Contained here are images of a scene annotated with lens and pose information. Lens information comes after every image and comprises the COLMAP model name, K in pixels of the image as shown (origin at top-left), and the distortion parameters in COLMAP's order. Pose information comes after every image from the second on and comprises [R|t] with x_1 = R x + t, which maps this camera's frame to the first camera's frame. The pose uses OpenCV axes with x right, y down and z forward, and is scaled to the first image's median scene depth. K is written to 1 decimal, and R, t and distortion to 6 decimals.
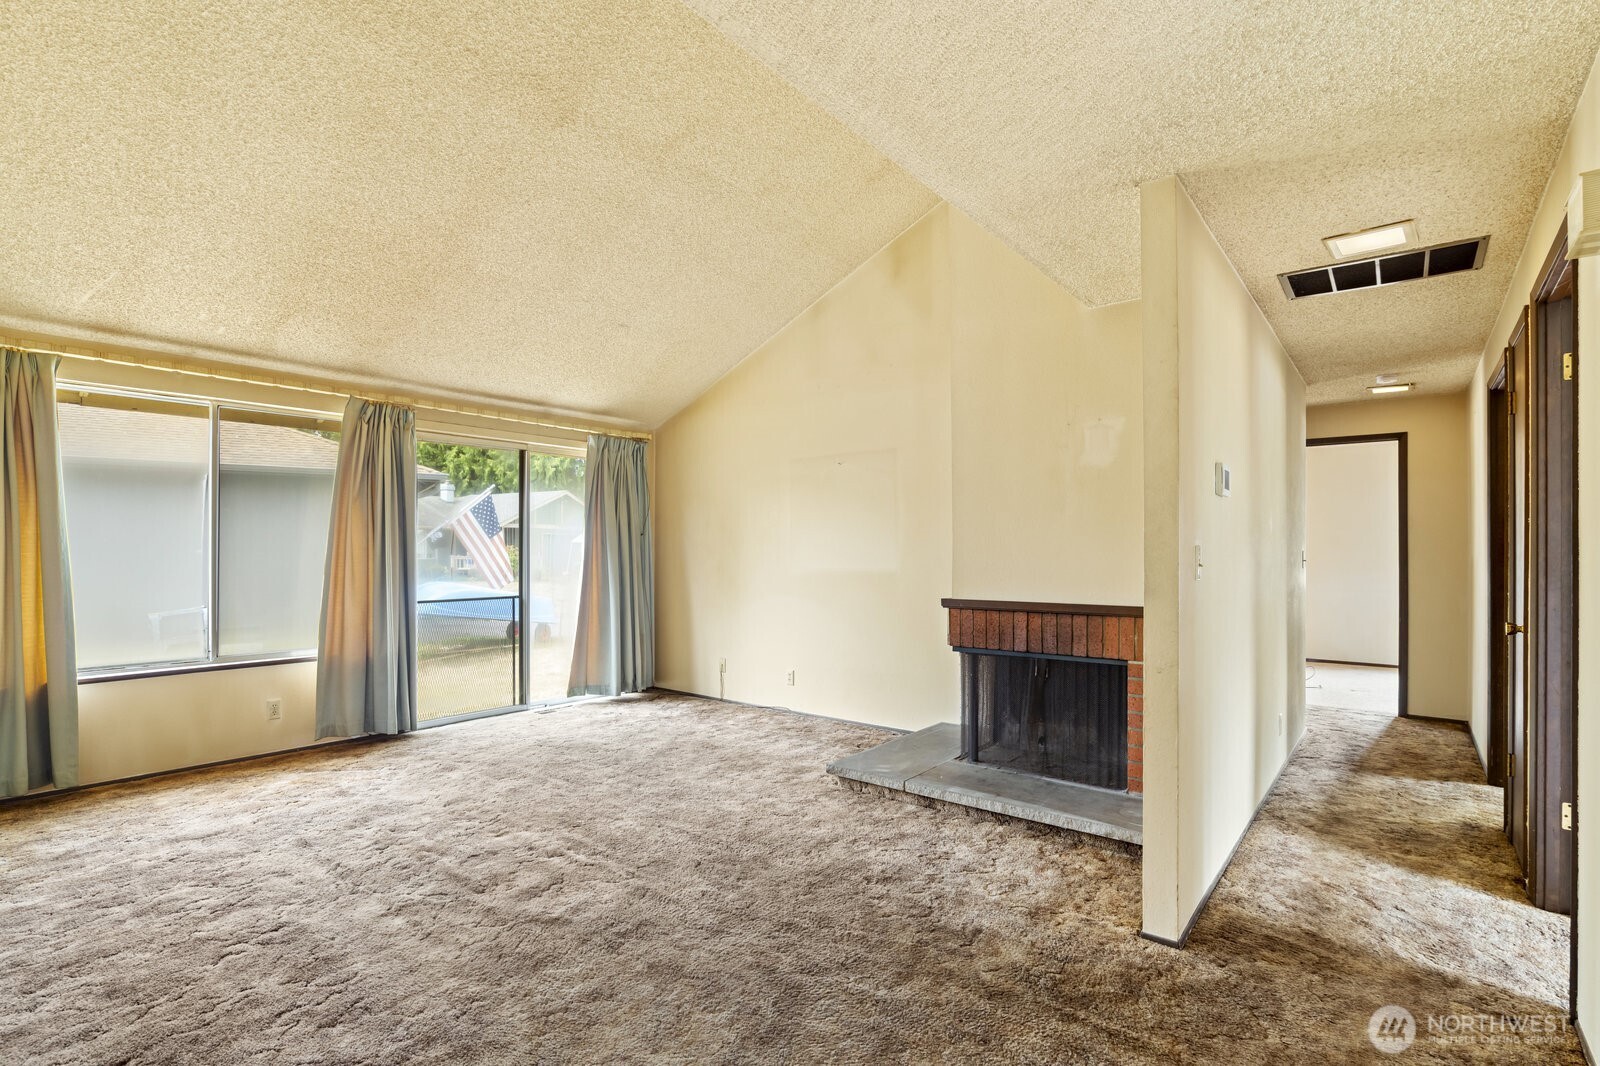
lens RADIAL K [[752.9, 0, 810.2], [0, 752.9, 548.9], [0, 0, 1]] dist [-0.022476, 0.000616]
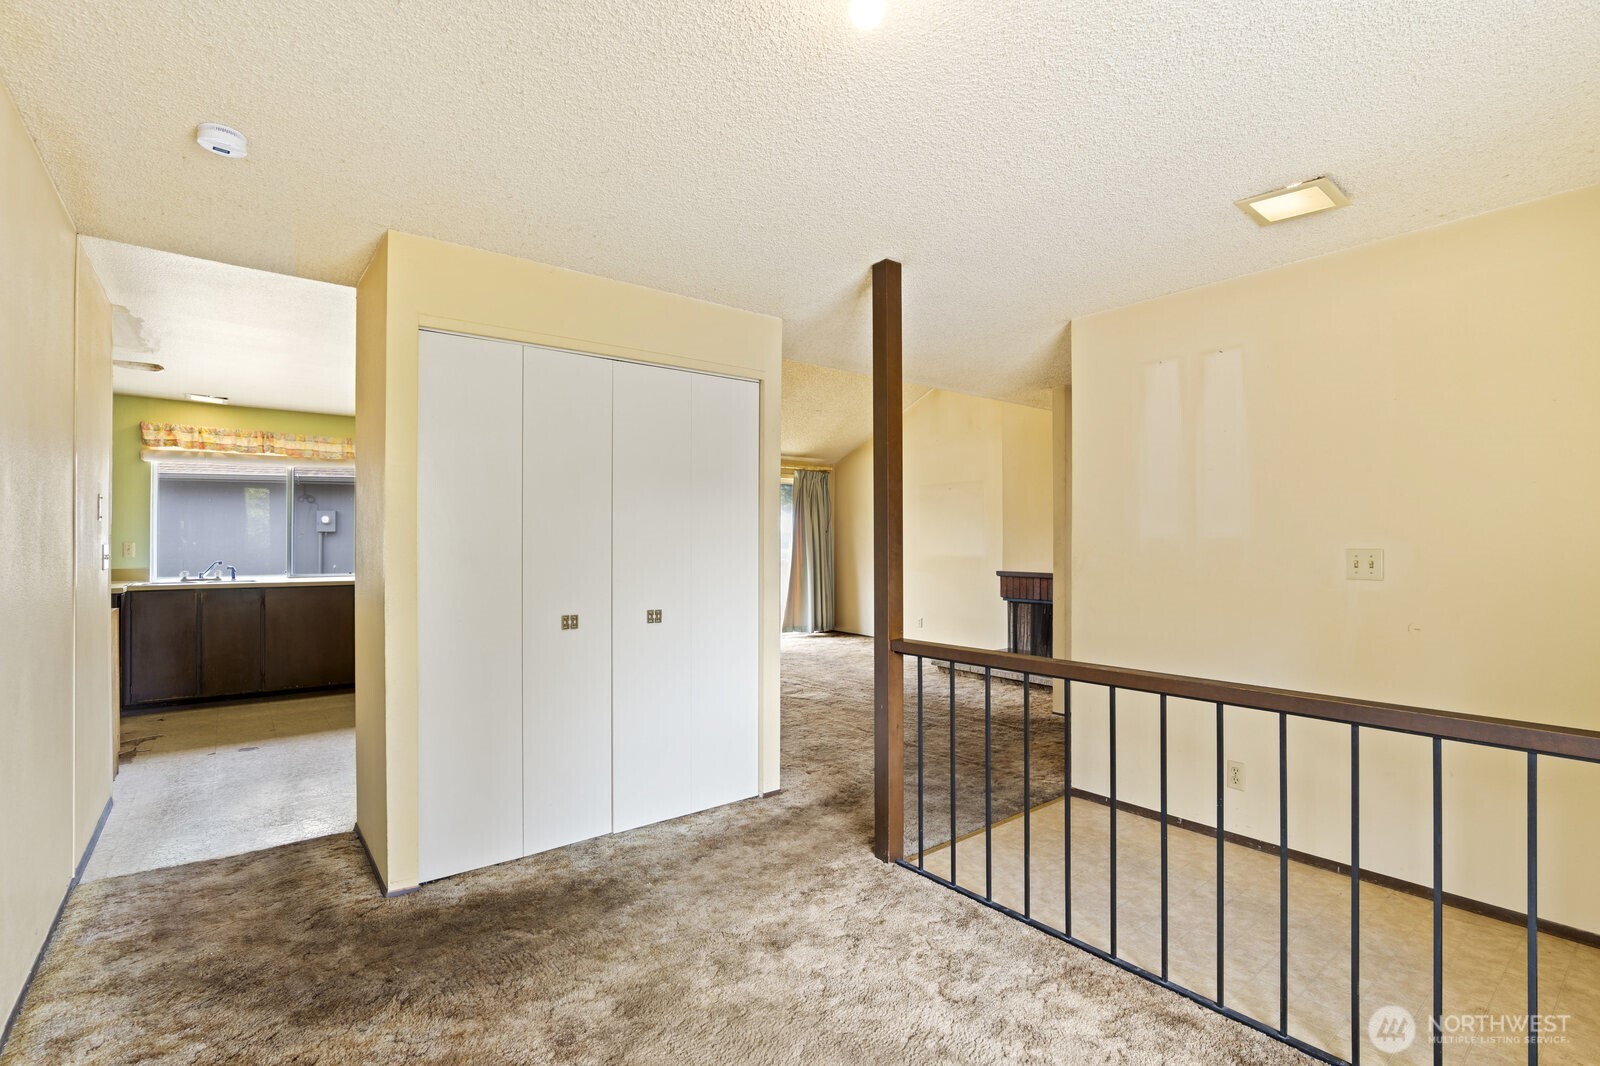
lens RADIAL K [[752.9, 0, 812.4], [0, 752.9, 534.0], [0, 0, 1]] dist [-0.022476, 0.000616]
pose [[0.976936, -0.001545, -0.213527, 0.126321], [0.001509, 0.999999, -0.000328, -0.021505], [0.213527, -0.000002, 0.976937, -0.829642]]
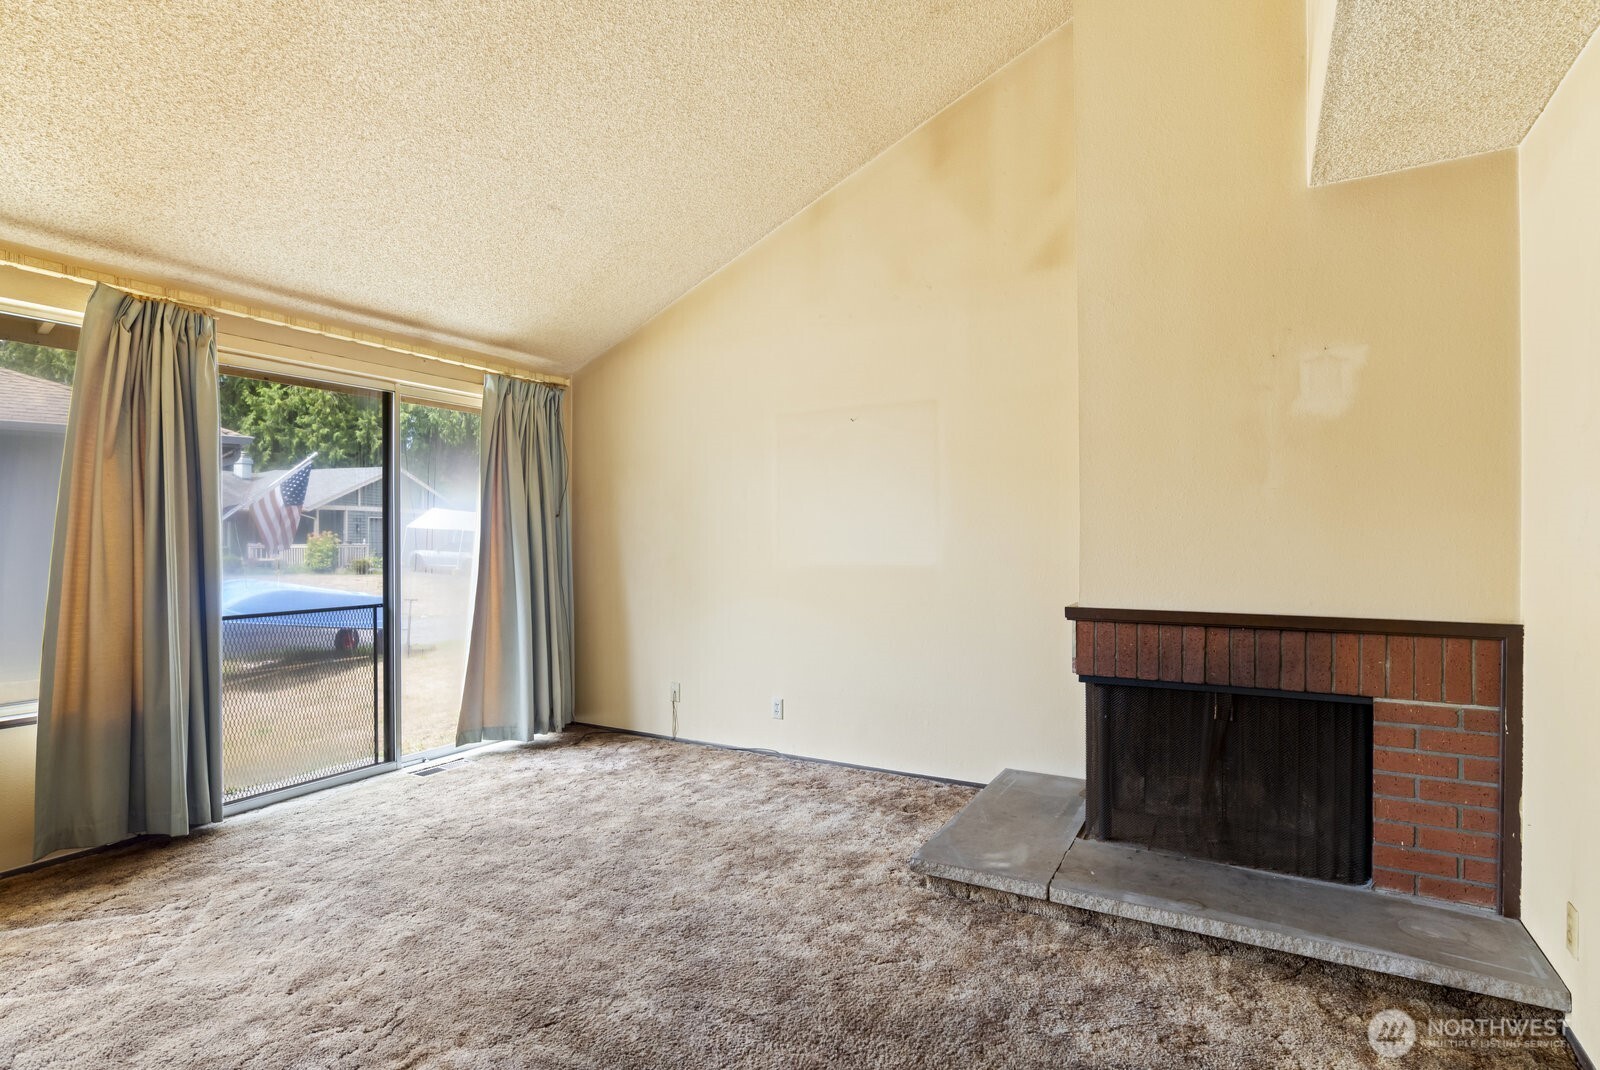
lens RADIAL K [[800.9, 0, 805.4], [0, 800.9, 543.1], [0, 0, 1]] dist [-0.005526, 0.001049]
pose [[0.986437, -0.001537, 0.164130, -0.178368], [-0.000035, 0.999954, 0.009575, -0.000283], [-0.164138, -0.009451, 0.986392, 0.302110]]
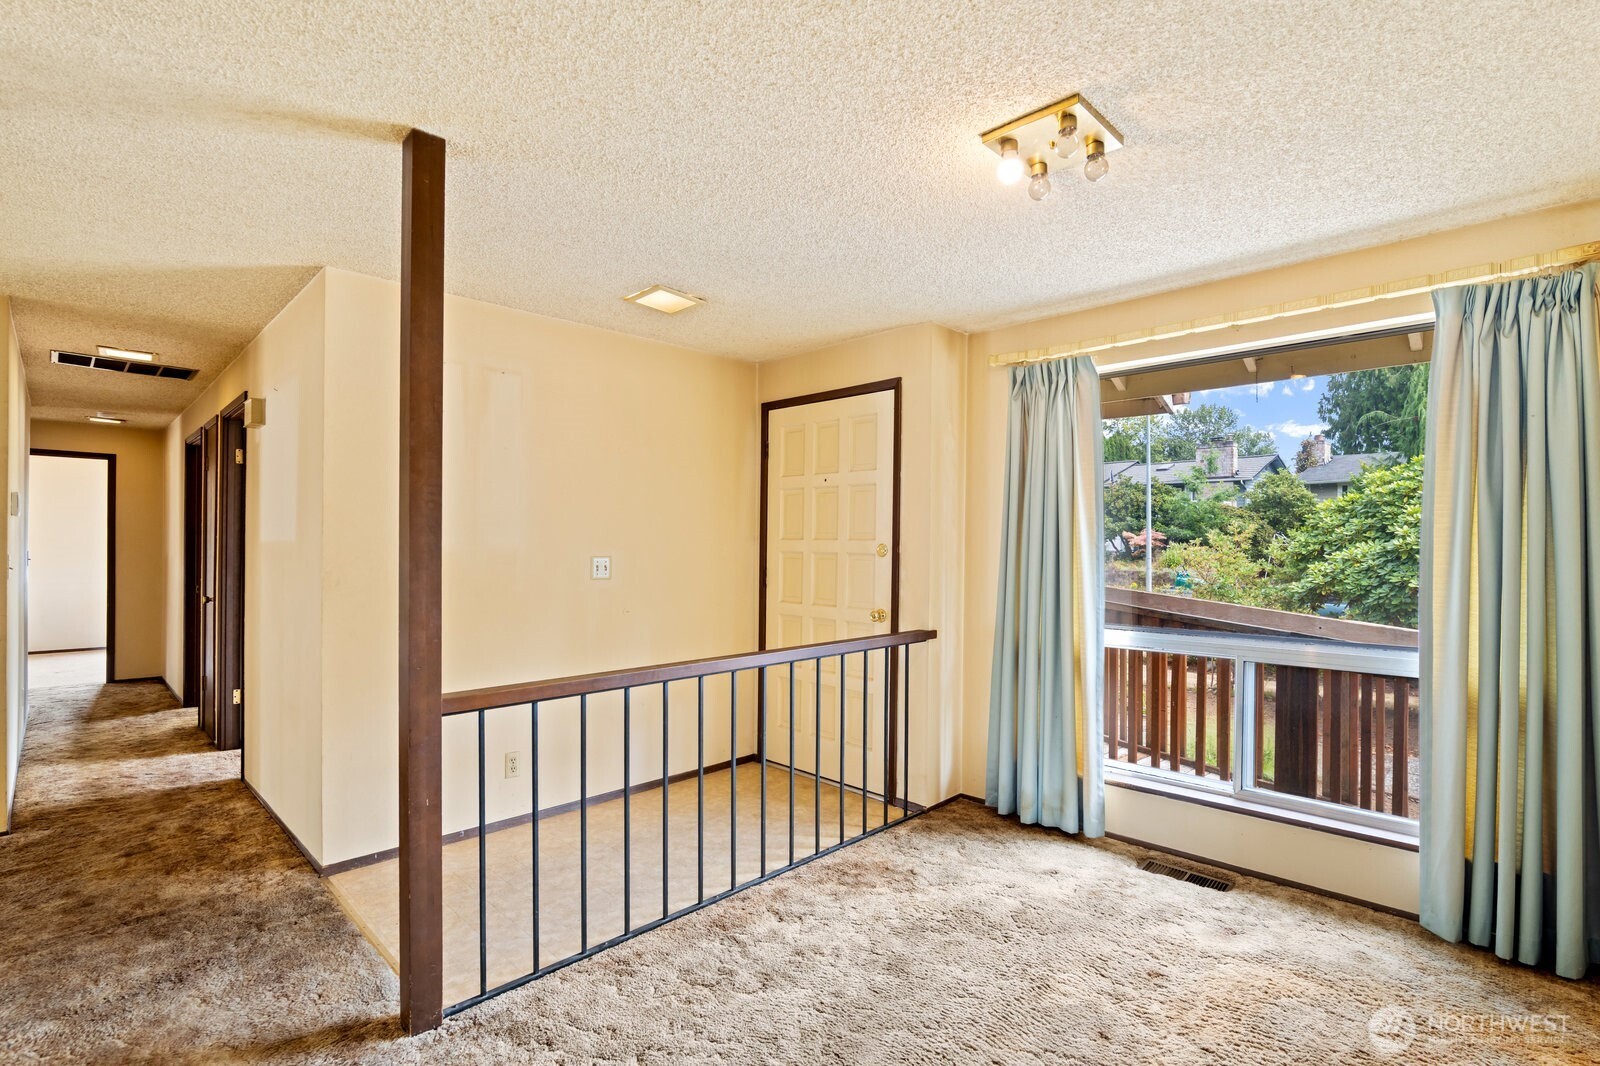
lens RADIAL K [[752.9, 0, 805.4], [0, 752.9, 536.3], [0, 0, 1]] dist [-0.022476, 0.000616]
pose [[0.099523, 0.007303, 0.995008, -0.434934], [-0.006083, 0.999959, -0.006731, -0.025645], [-0.995017, -0.005383, 0.099564, -0.386538]]
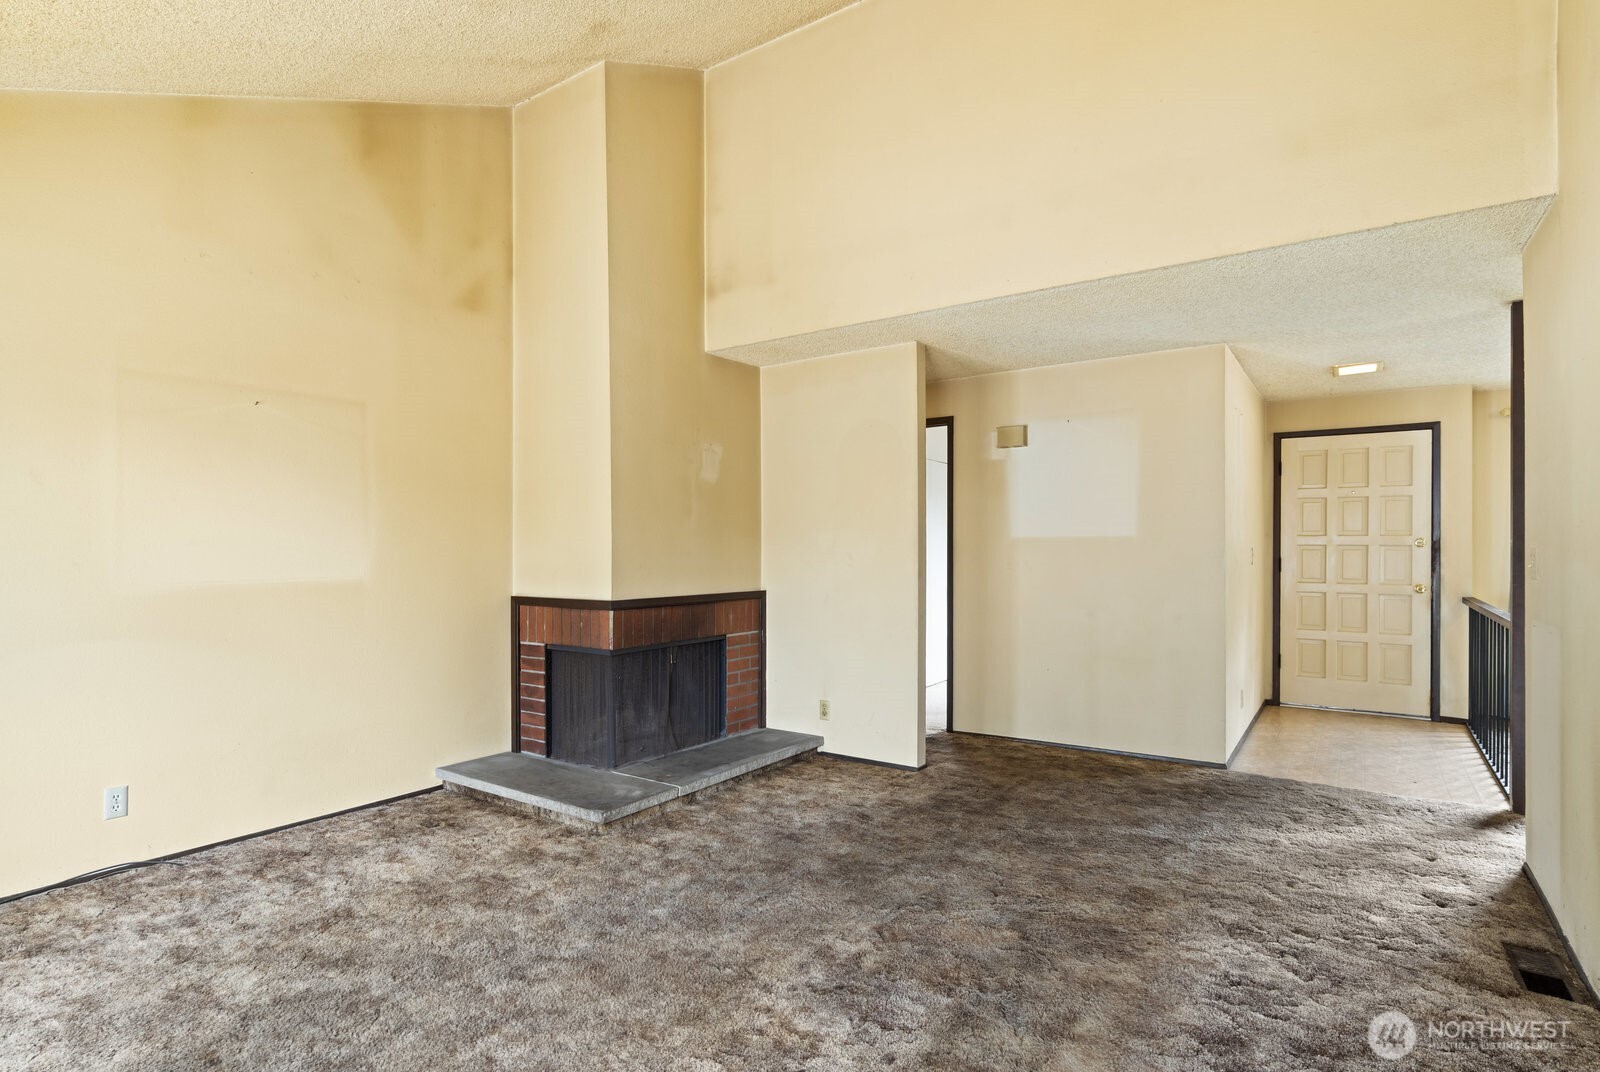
lens RADIAL K [[800.9, 0, 803.8], [0, 800.9, 547.3], [0, 0, 1]] dist [-0.005526, 0.001049]
pose [[-0.072576, 0.006271, 0.997343, -0.816247], [-0.003384, 0.999973, -0.006534, 0.005186], [-0.997357, -0.003849, -0.072553, 0.810875]]
